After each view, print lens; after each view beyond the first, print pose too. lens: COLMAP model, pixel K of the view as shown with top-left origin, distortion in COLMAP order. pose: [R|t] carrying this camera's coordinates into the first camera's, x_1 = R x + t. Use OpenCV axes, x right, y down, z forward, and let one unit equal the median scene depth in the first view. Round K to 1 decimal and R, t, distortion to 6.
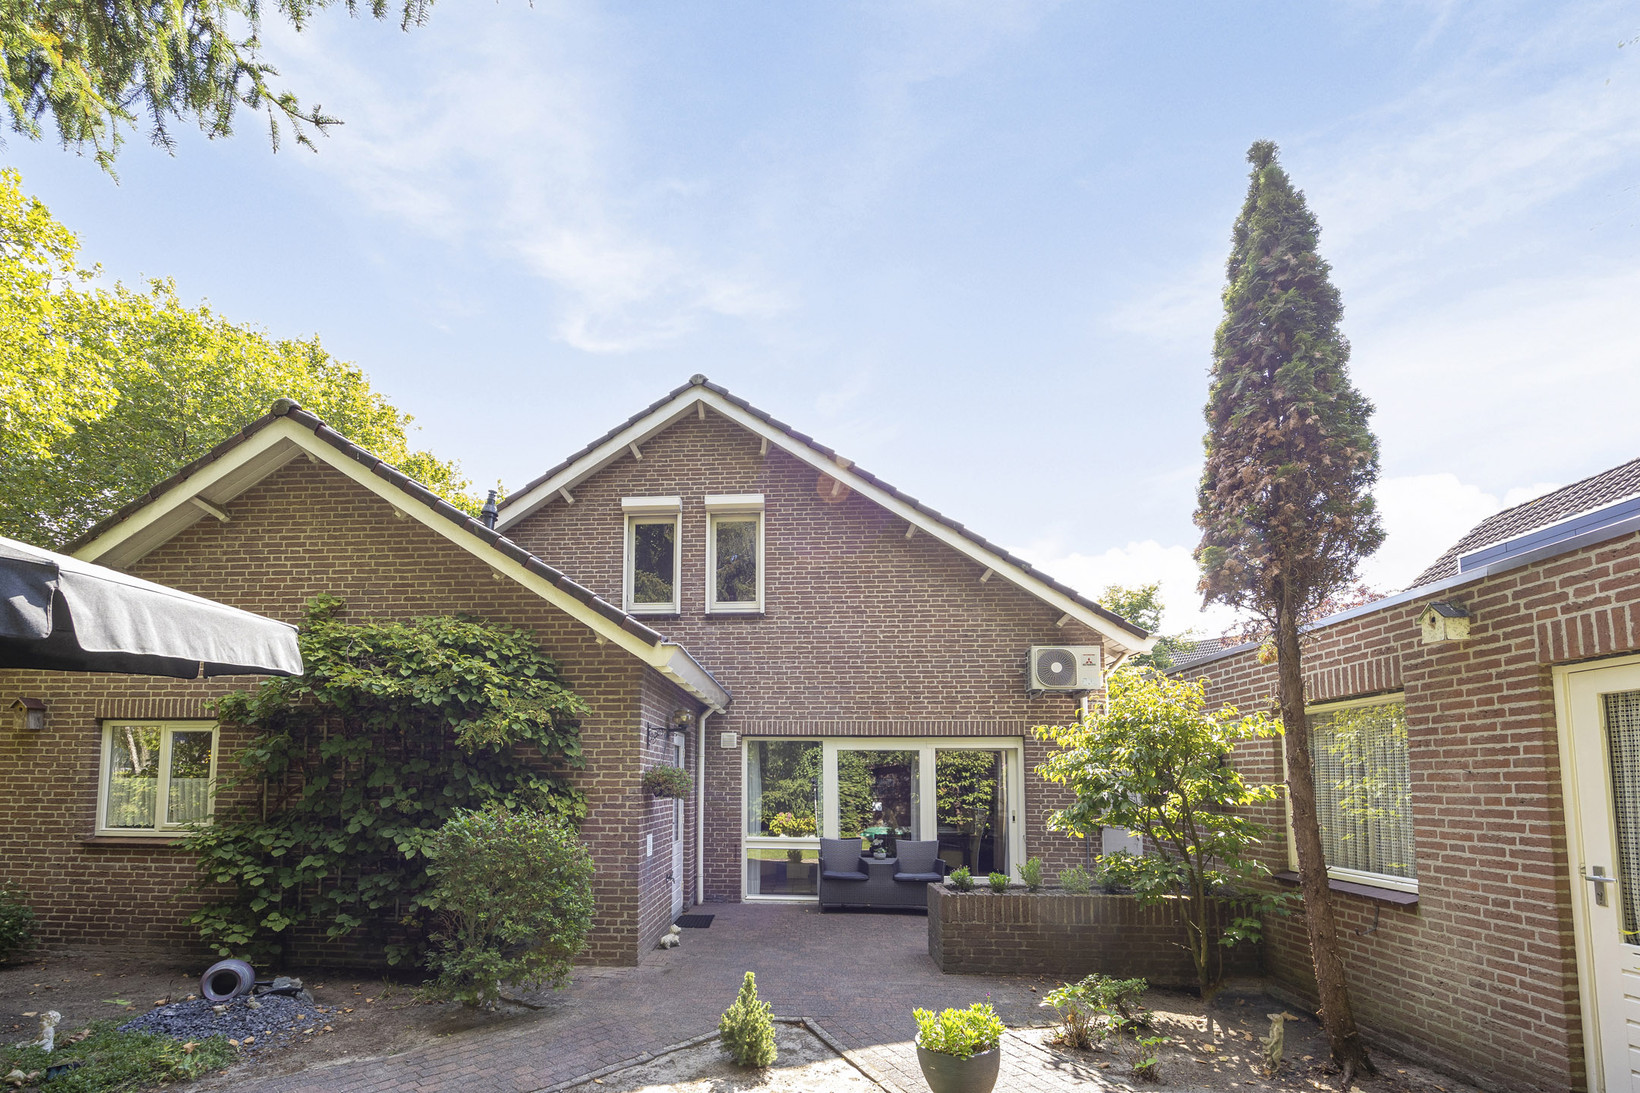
lens RADIAL K [[678.1, 0, 752.3], [0, 678.1, 733.7], [0, 0, 1]] dist [-0.005839, 0.000989]
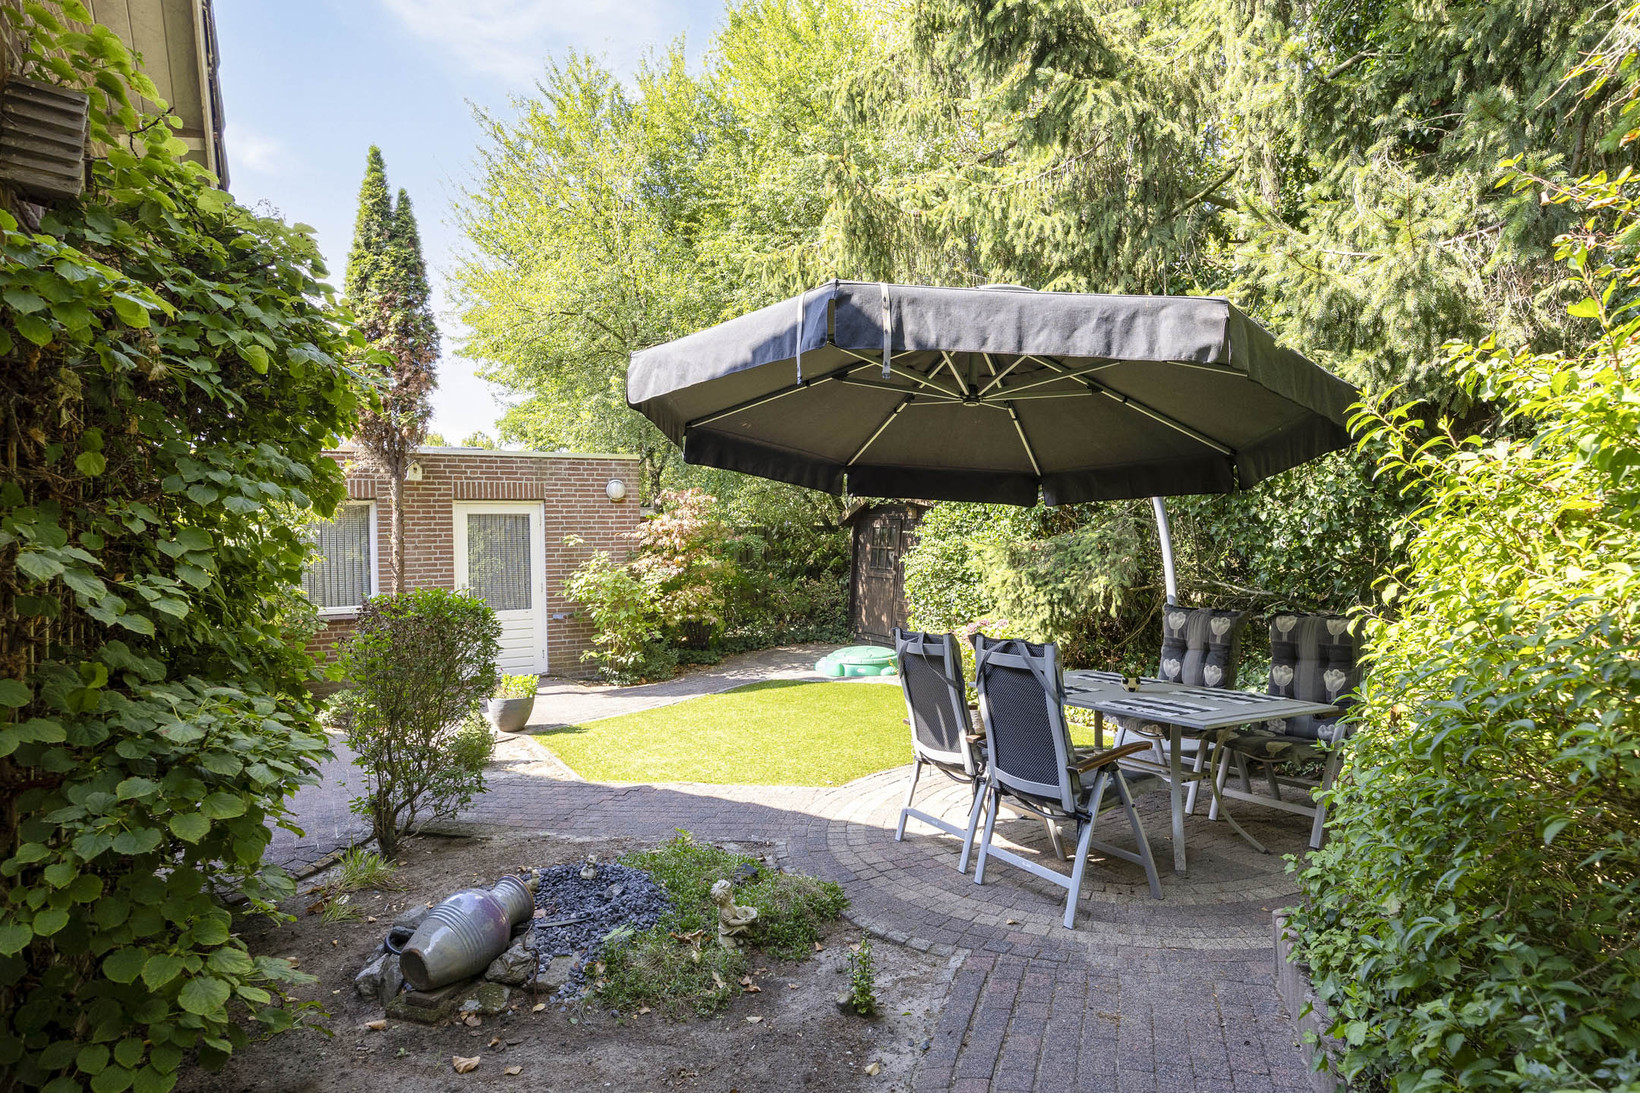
lens RADIAL K [[889.3, 0, 813.2], [0, 889.3, 547.4], [0, 0, 1]] dist [-0.001777, -0.004902]
pose [[-0.559362, -0.001319, 0.828923, -1.107947], [-0.043129, 0.998691, -0.027514, 0.050957], [-0.827801, -0.051141, -0.558686, 0.899157]]
